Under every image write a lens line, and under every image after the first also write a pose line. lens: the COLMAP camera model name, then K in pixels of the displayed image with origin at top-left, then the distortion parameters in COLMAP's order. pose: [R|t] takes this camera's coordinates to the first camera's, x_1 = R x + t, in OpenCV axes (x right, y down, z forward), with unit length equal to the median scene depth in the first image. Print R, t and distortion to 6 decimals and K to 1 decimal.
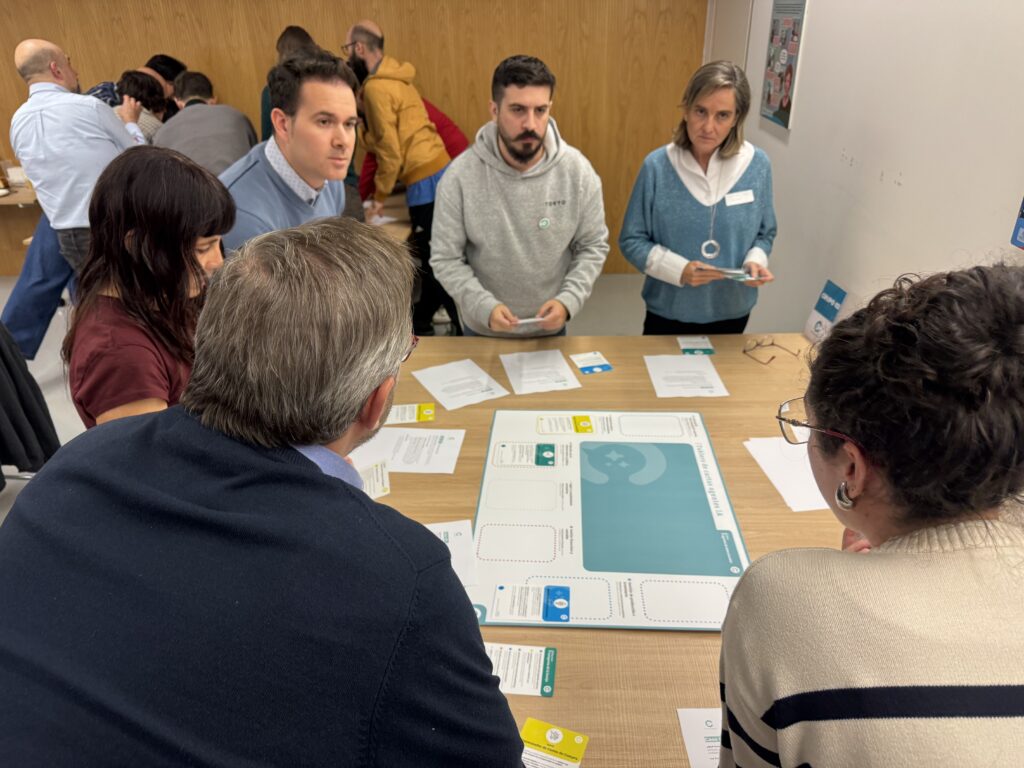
lens RADIAL K [[731.1, 0, 512.0], [0, 731.1, 384.0], [0, 0, 1]] dist [0.005964, 0.001193]
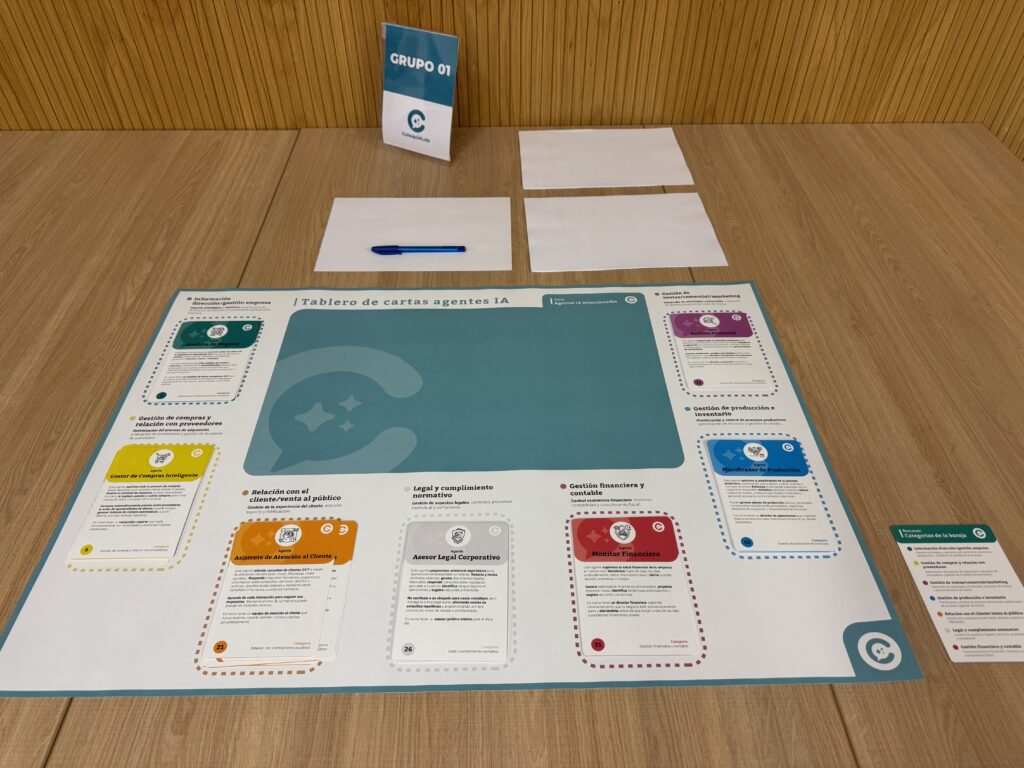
lens RADIAL K [[731.1, 0, 512.0], [0, 731.1, 384.0], [0, 0, 1]] dist [0.005964, 0.001193]
pose [[-0.122790, -0.596095, 0.793469, -0.216476], [0.495677, 0.655818, 0.569392, -0.104891], [-0.859783, 0.463220, 0.214943, 0.898419]]
